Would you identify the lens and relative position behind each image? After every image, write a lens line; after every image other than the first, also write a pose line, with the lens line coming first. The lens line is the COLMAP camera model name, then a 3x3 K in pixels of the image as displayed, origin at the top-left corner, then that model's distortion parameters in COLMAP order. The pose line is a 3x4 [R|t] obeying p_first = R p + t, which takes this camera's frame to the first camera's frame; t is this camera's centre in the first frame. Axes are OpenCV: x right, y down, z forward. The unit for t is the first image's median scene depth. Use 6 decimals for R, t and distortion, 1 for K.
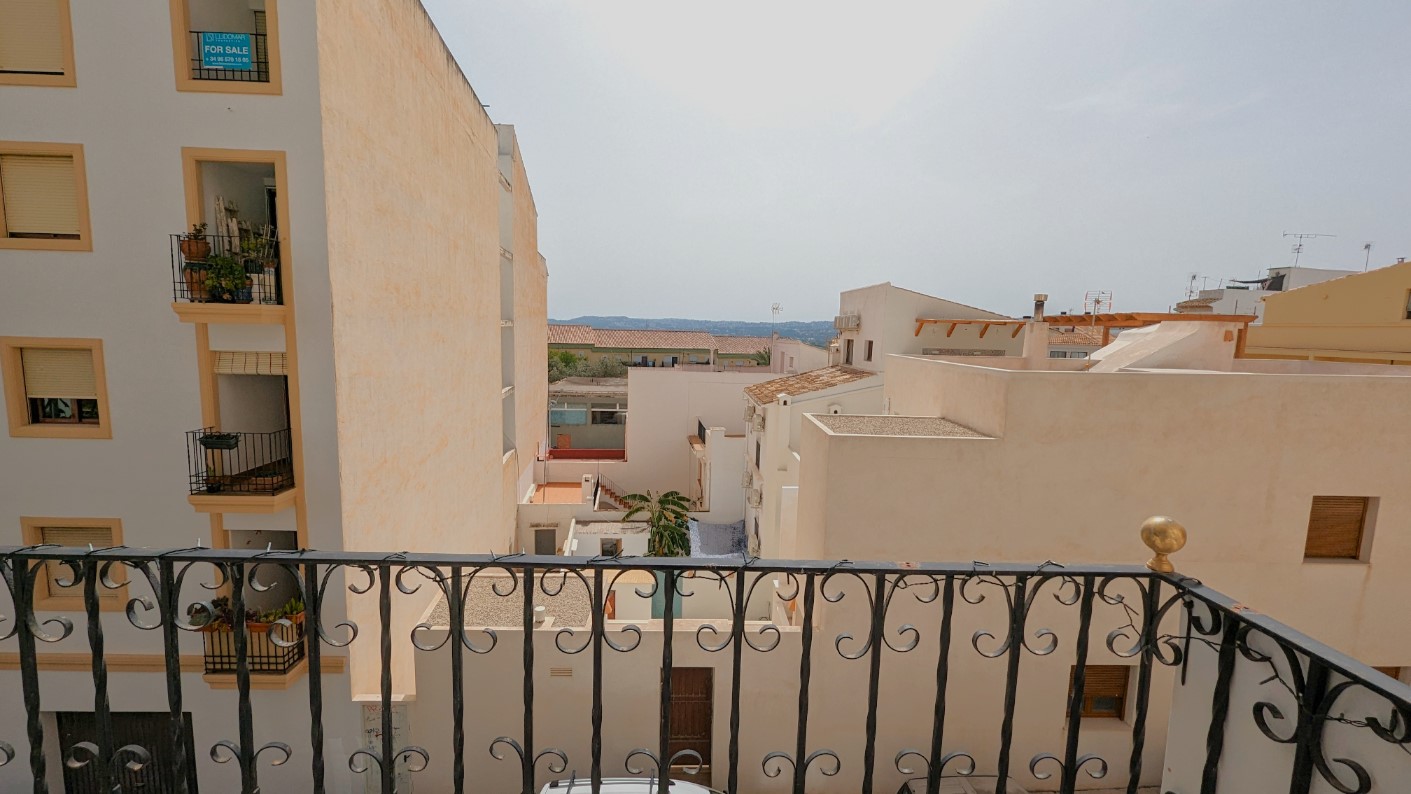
lens RADIAL K [[579.4, 0, 705.3], [0, 579.4, 395.4], [0, 0, 1]] dist [0.002733, 0.000194]
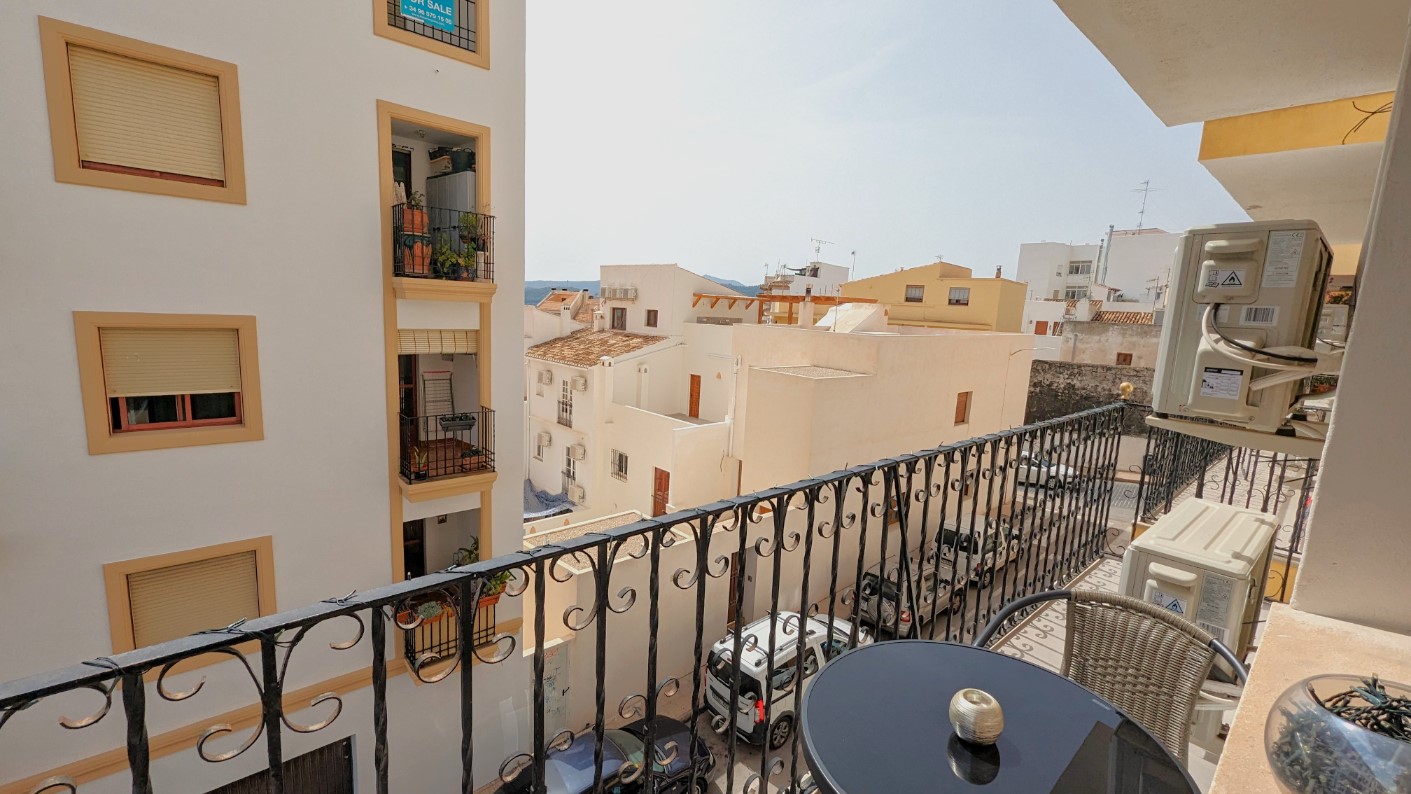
lens RADIAL K [[579.4, 0, 712.1], [0, 579.4, 393.2], [0, 0, 1]] dist [0.002733, 0.000194]
pose [[0.764134, -0.081499, 0.639888, -1.058314], [0.041460, 0.996141, 0.077362, -0.026037], [-0.643724, -0.032585, 0.764564, -0.020979]]
